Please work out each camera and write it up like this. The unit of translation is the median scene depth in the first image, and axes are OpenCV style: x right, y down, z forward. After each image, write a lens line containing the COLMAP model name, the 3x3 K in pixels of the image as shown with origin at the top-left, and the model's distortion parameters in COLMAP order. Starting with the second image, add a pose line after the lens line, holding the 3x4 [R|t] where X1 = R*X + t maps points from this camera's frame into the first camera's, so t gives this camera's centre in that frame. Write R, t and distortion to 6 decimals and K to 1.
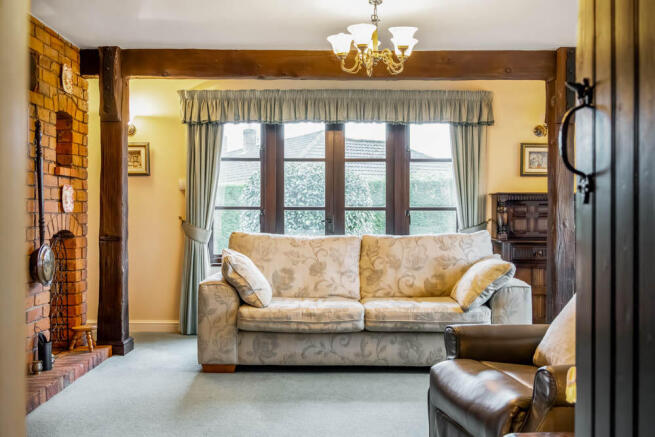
lens RADIAL K [[637.8, 0, 327.5], [0, 637.8, 218.5], [0, 0, 1]] dist [-0.001143, -0.001110]
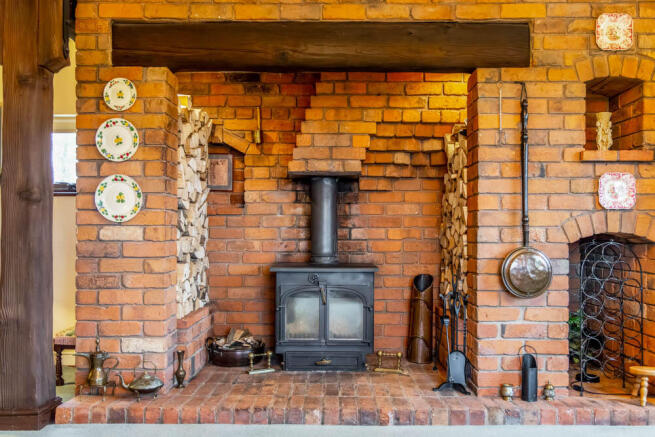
lens RADIAL K [[563.8, 0, 327.5], [0, 563.8, 218.5], [0, 0, 1]] dist [-0.003653, -0.003410]
pose [[0.019152, -0.009007, -0.999776, 0.265082], [-0.007484, 0.999930, -0.009152, 0.010889], [0.999789, 0.007658, 0.019083, 0.676634]]
